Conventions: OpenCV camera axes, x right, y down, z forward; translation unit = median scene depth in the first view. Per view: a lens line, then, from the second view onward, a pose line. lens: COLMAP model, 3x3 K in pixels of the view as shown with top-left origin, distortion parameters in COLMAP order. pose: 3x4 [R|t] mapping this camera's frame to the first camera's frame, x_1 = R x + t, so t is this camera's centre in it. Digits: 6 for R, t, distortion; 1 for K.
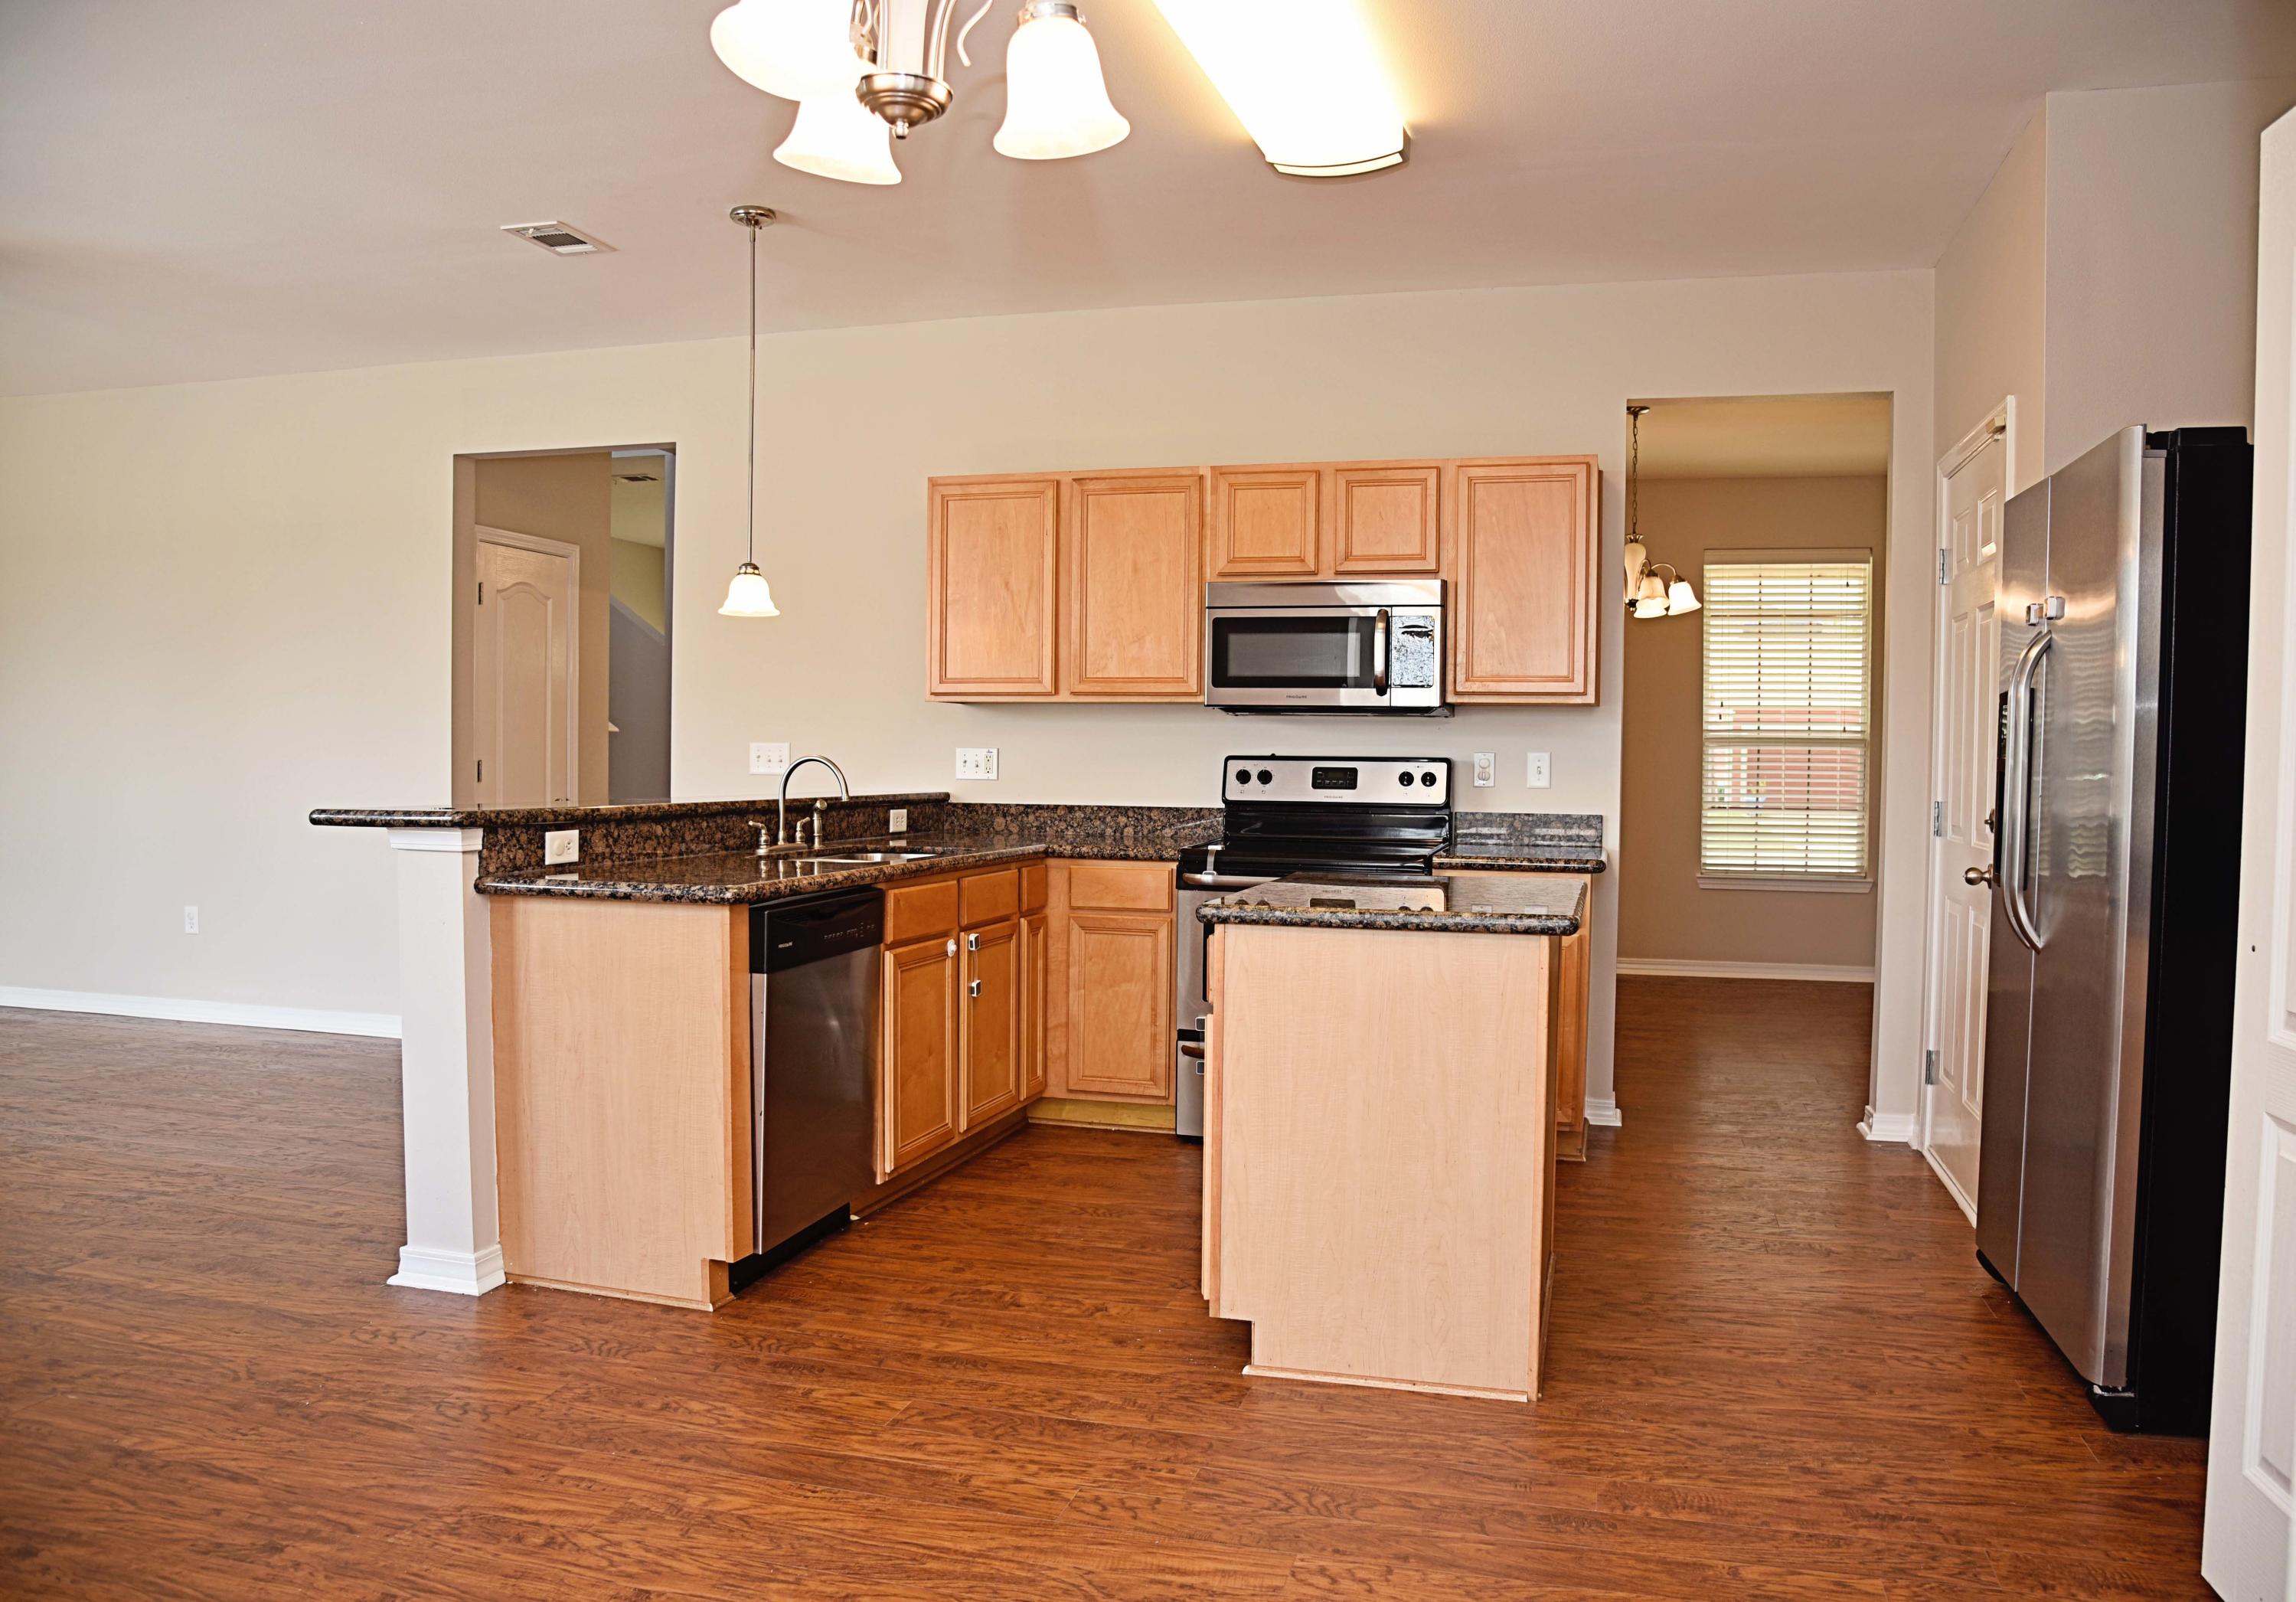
lens RADIAL K [[1578.0, 0, 1192.6], [0, 1578.0, 806.8], [0, 0, 1]] dist [-0.098040, 0.038778]
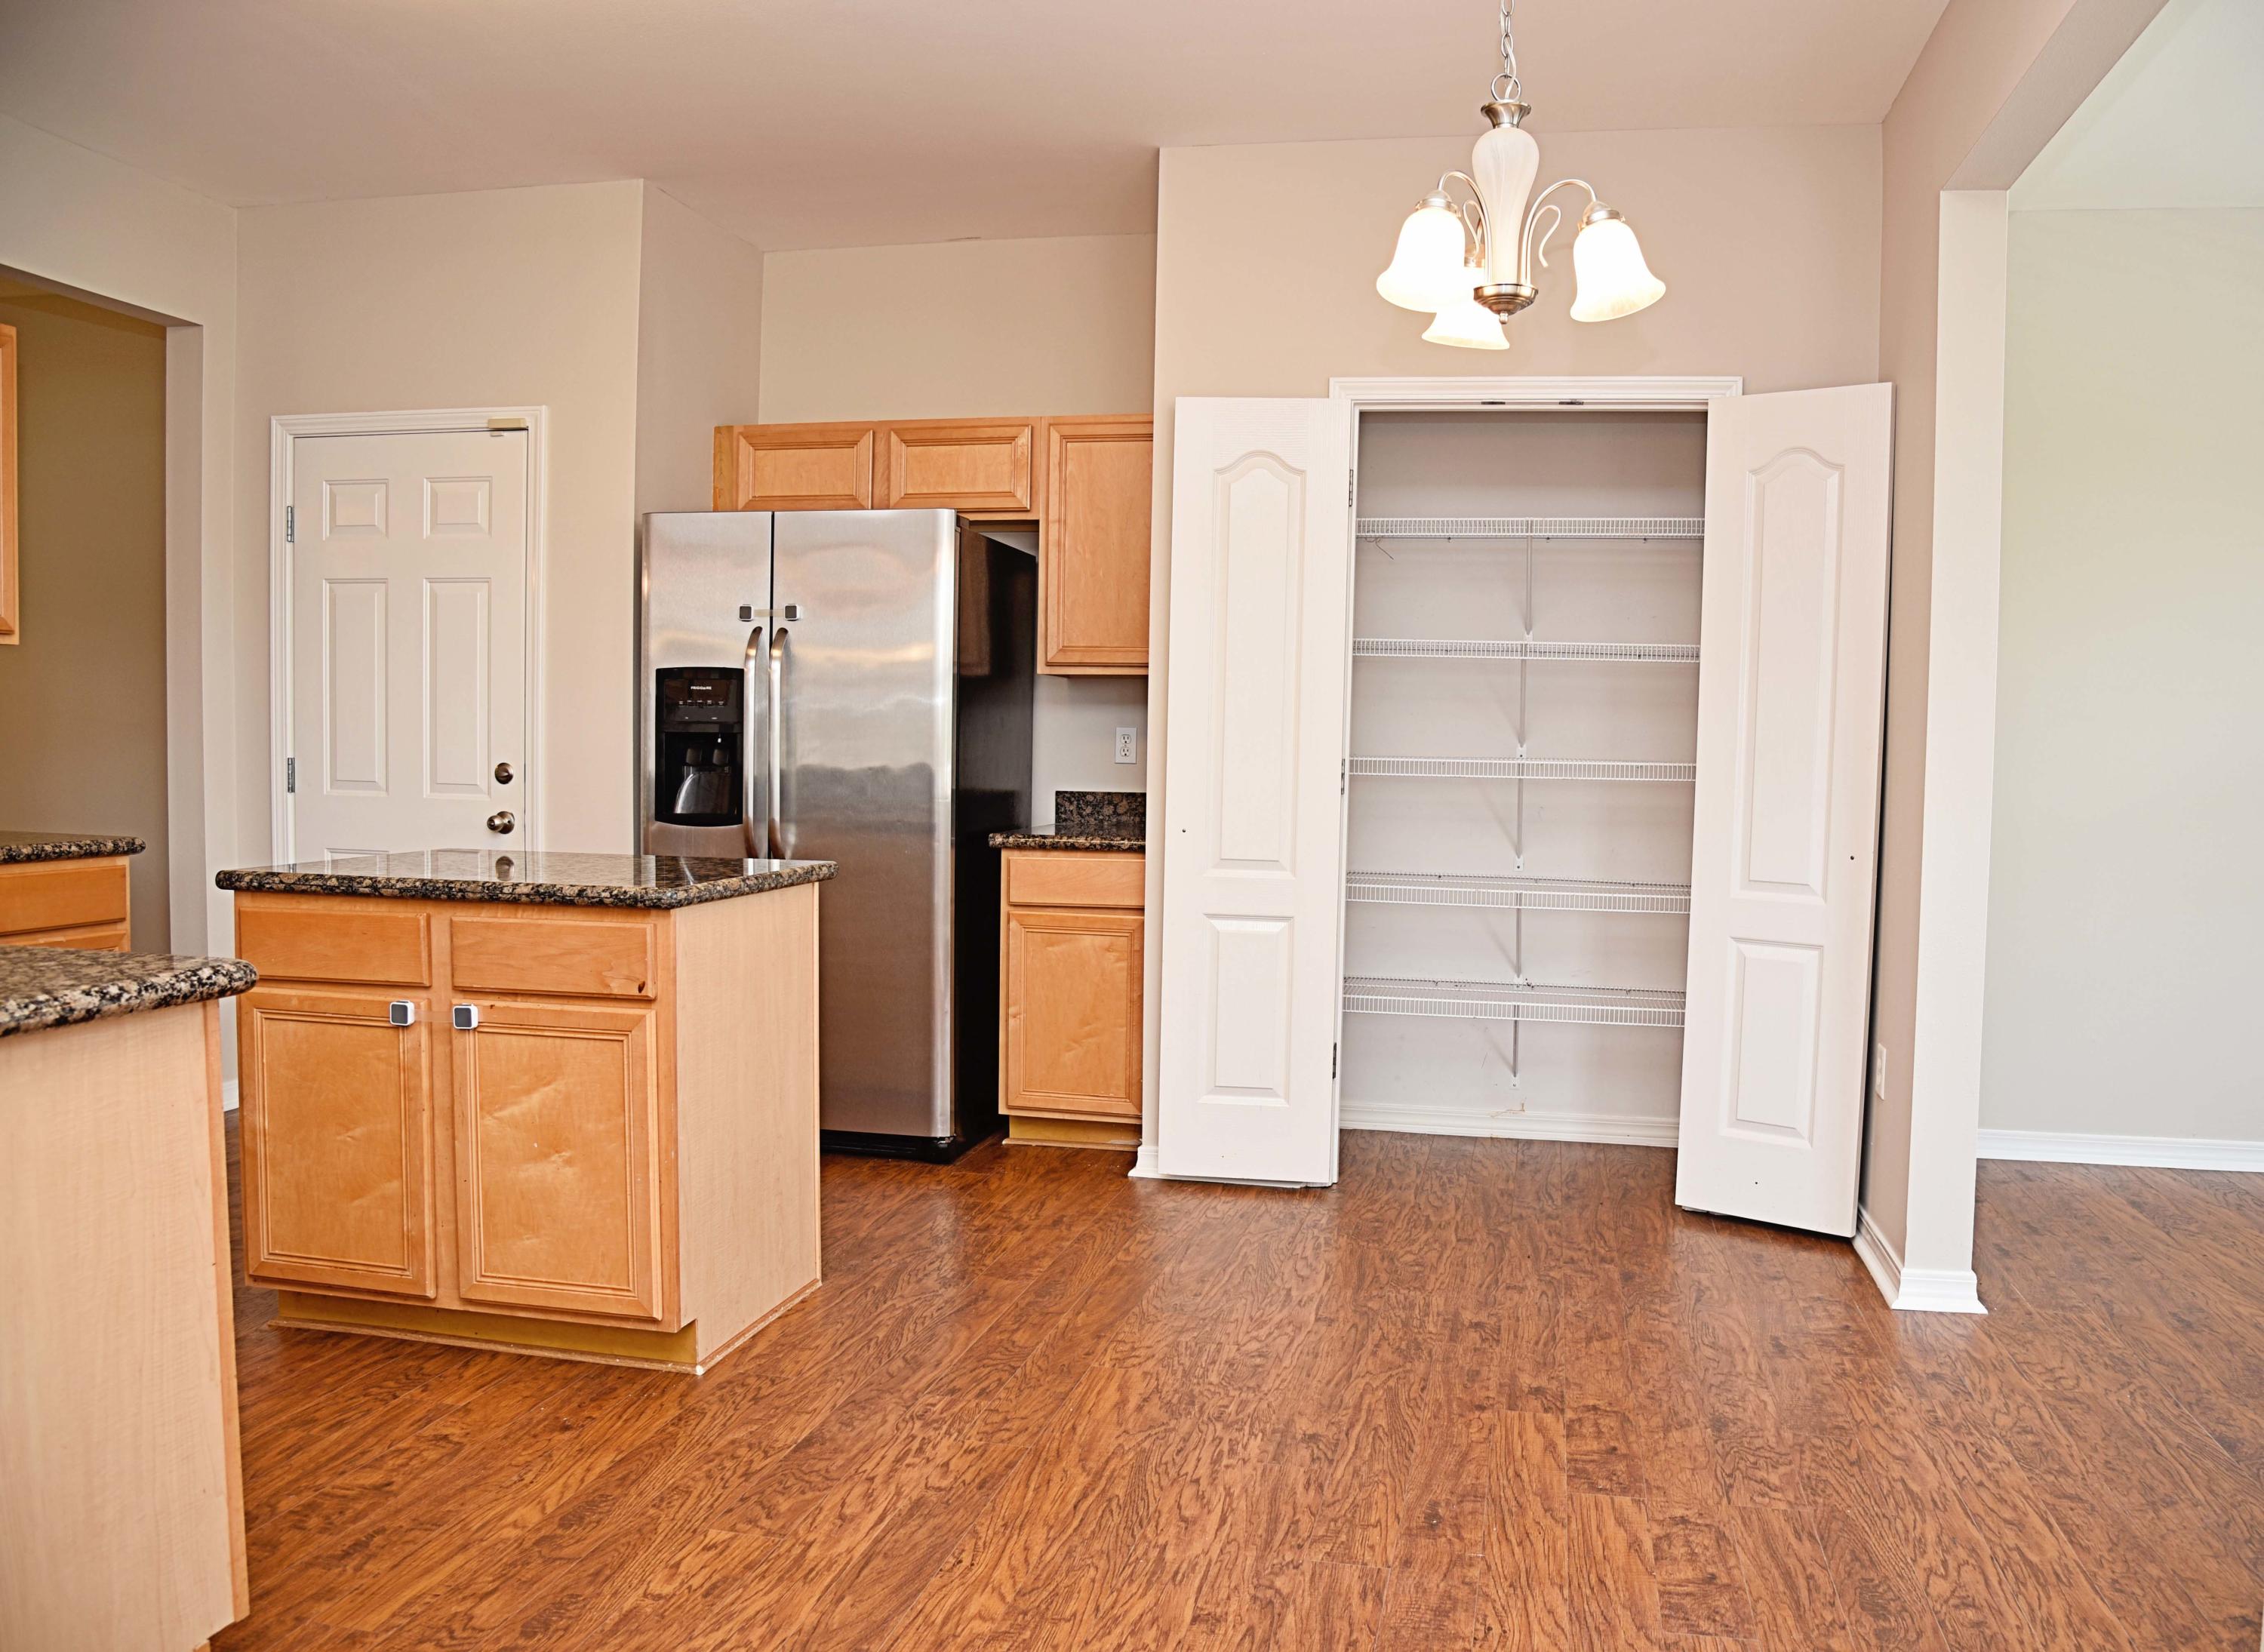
lens RADIAL K [[1677.6, 0, 1135.3], [0, 1677.6, 823.9], [0, 0, 1]] dist [-0.067466, 0.023881]
pose [[-0.003585, -0.062910, 0.998013, -0.764396], [0.014341, 0.997913, 0.062955, -0.026090], [-0.999891, 0.014538, -0.002675, 0.582678]]
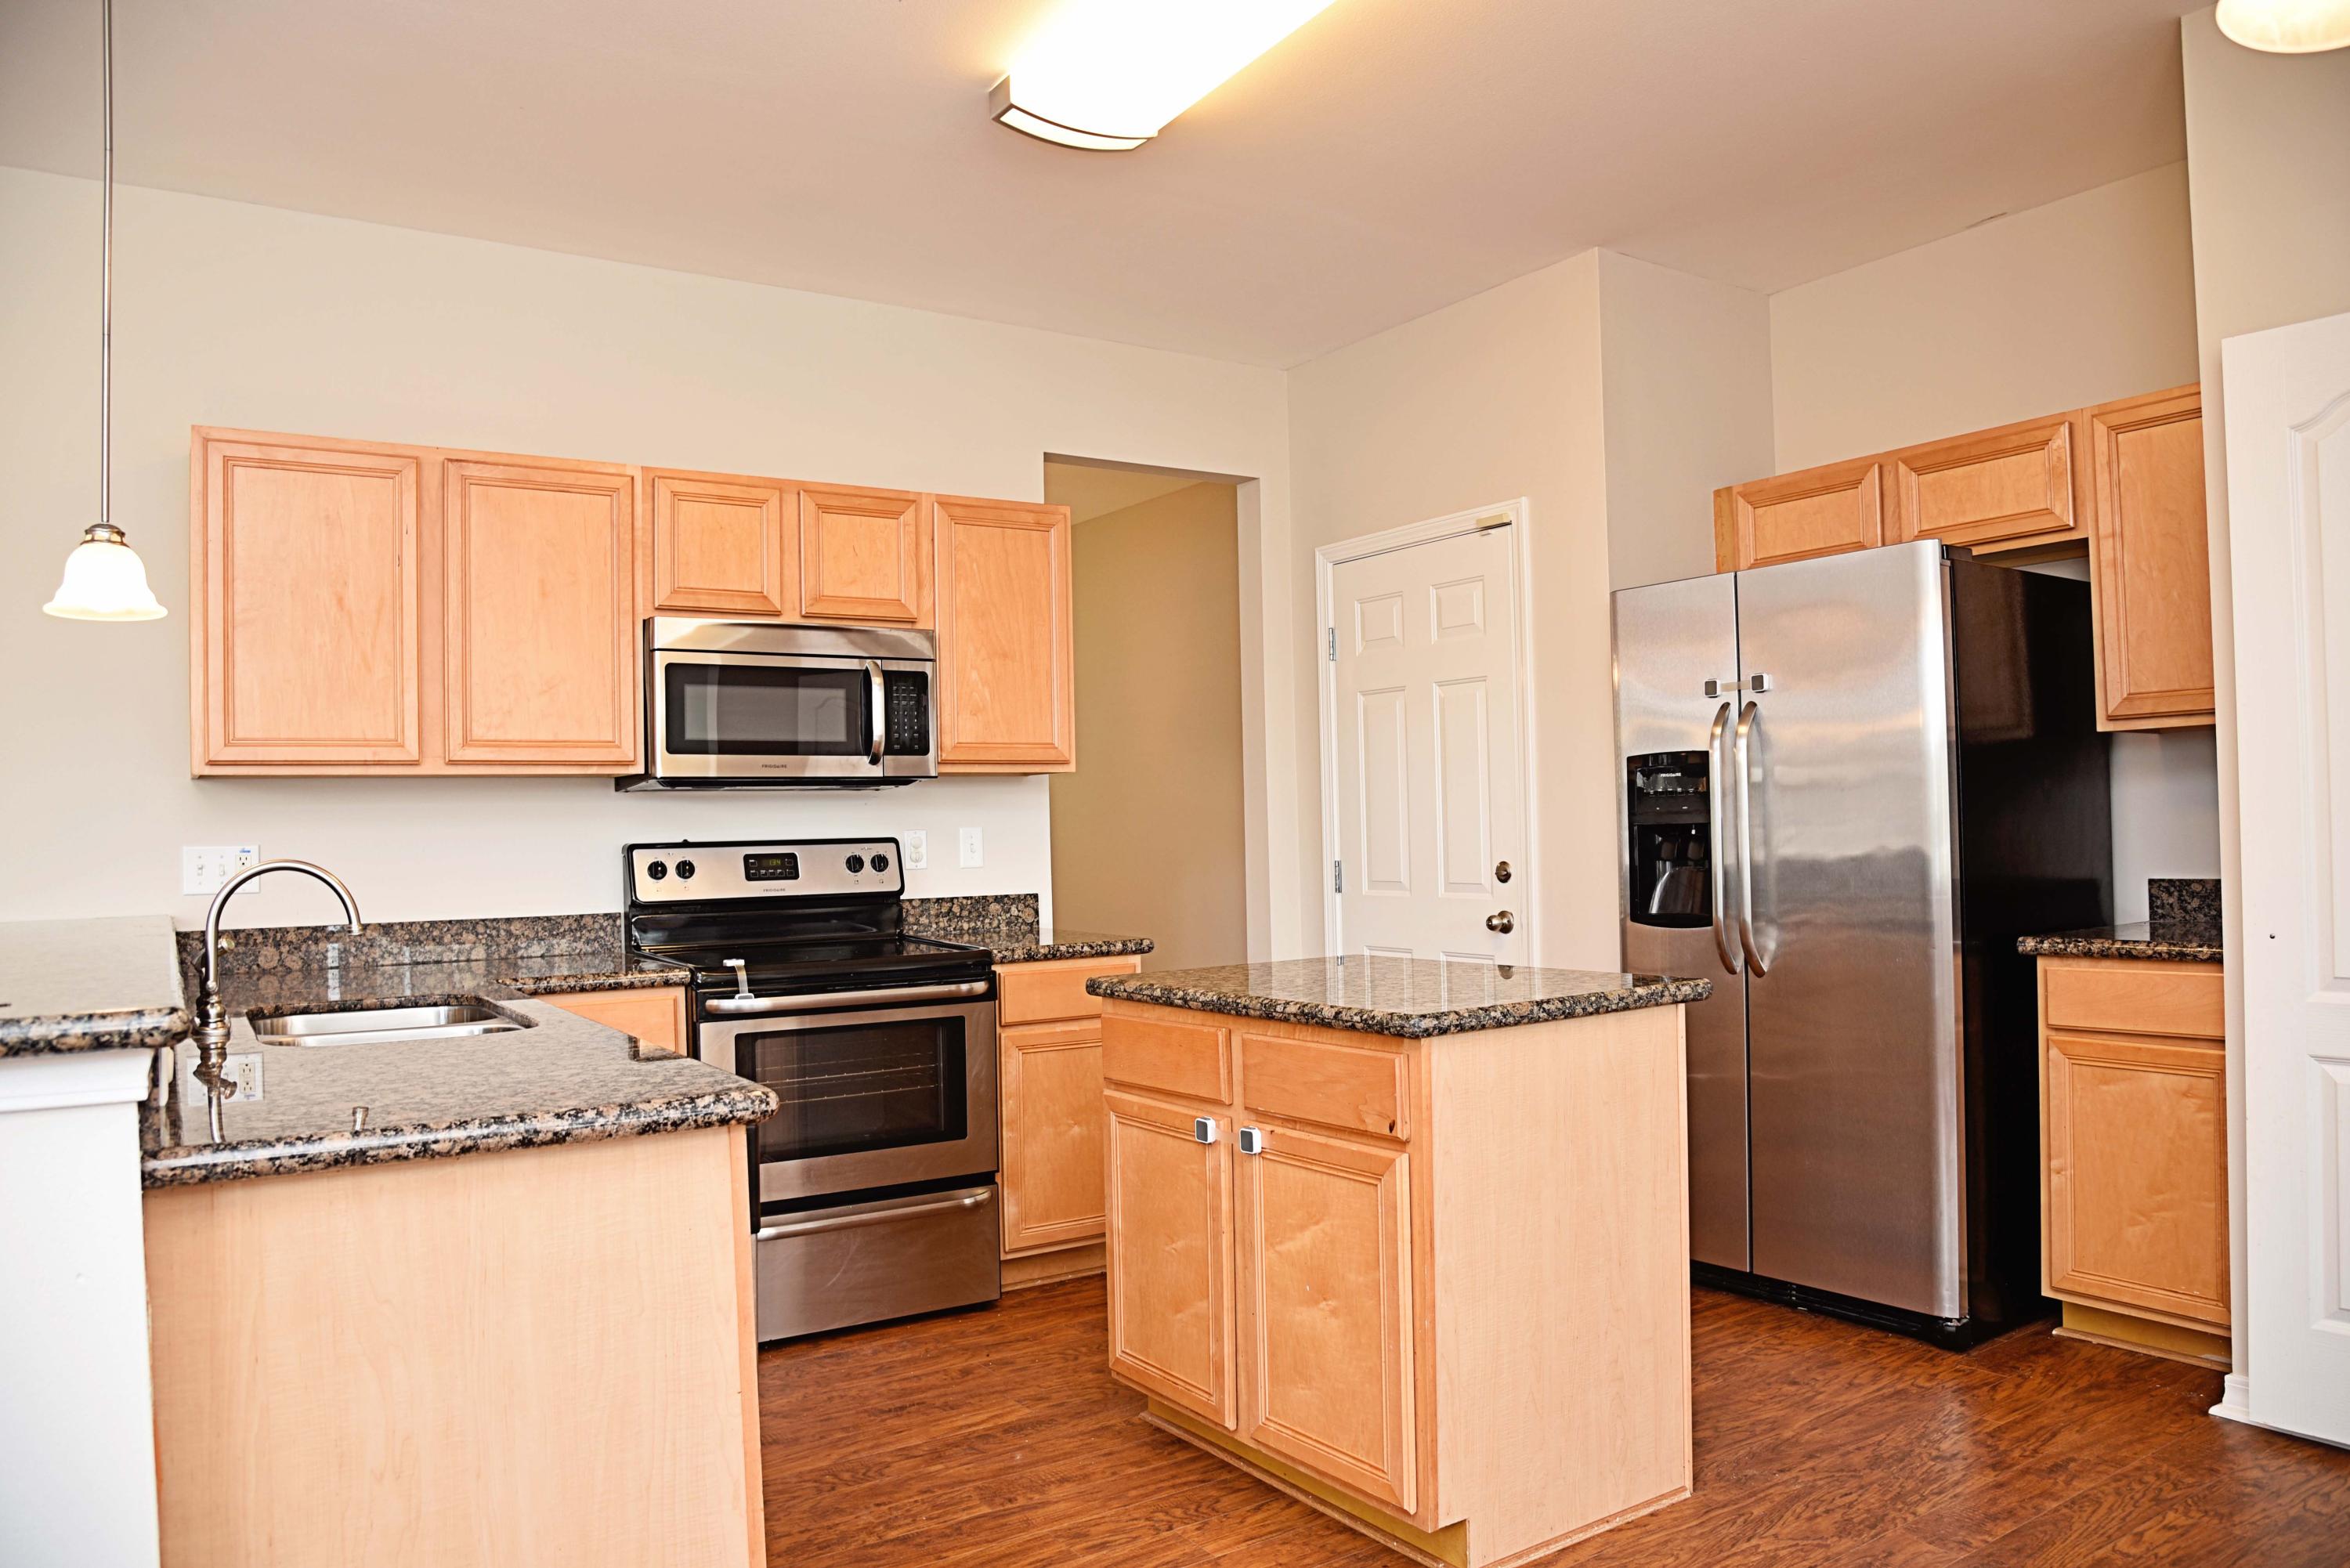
lens RADIAL K [[1574.4, 0, 1162.5], [0, 1574.4, 794.9], [0, 0, 1]] dist [-0.110398, 0.052397]
pose [[0.681495, -0.012405, 0.731718, -0.518634], [0.056549, 0.997759, -0.035753, -0.021565], [-0.729635, 0.065744, 0.680670, 0.436640]]
